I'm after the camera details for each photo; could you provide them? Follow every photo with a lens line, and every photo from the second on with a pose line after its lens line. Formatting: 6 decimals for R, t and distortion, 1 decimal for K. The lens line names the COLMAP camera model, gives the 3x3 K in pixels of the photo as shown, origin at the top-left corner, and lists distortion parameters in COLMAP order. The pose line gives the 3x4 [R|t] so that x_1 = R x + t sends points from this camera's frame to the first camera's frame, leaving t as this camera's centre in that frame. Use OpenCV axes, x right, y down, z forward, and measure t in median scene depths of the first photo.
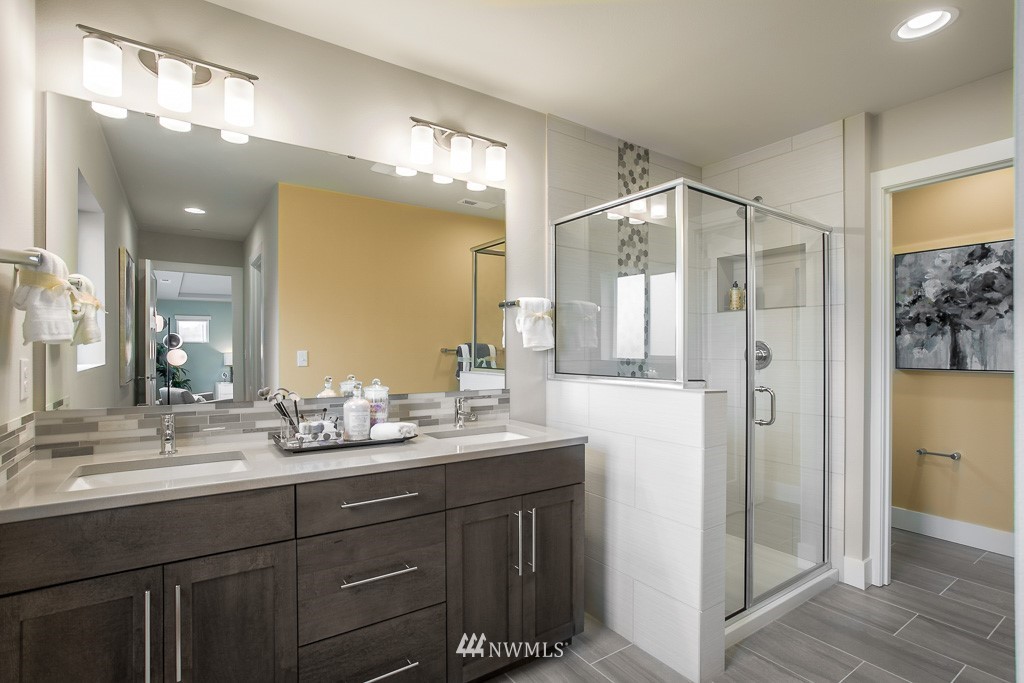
lens RADIAL K [[489.4, 0, 512.6], [0, 489.4, 347.0], [0, 0, 1]] dist [0.001765, 0.001634]
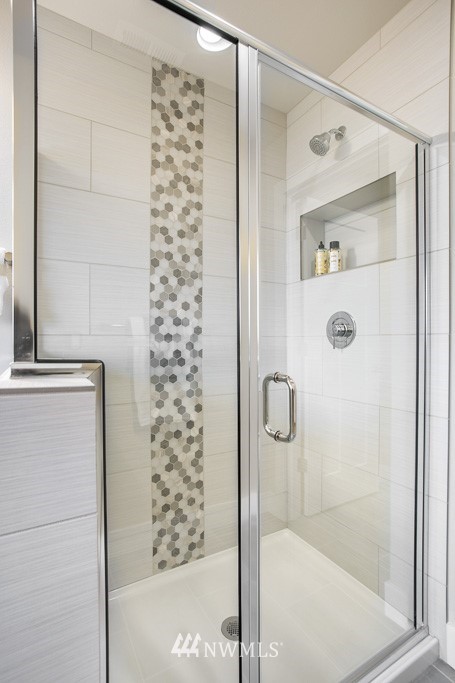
lens RADIAL K [[326.4, 0, 212.5], [0, 326.4, 340.9], [0, 0, 1]] dist [0.001765, 0.001634]
pose [[0.994538, -0.005559, -0.104232, 0.359631], [0.006934, 0.999894, 0.012841, 0.028525], [0.104149, -0.013494, 0.994470, 0.466157]]
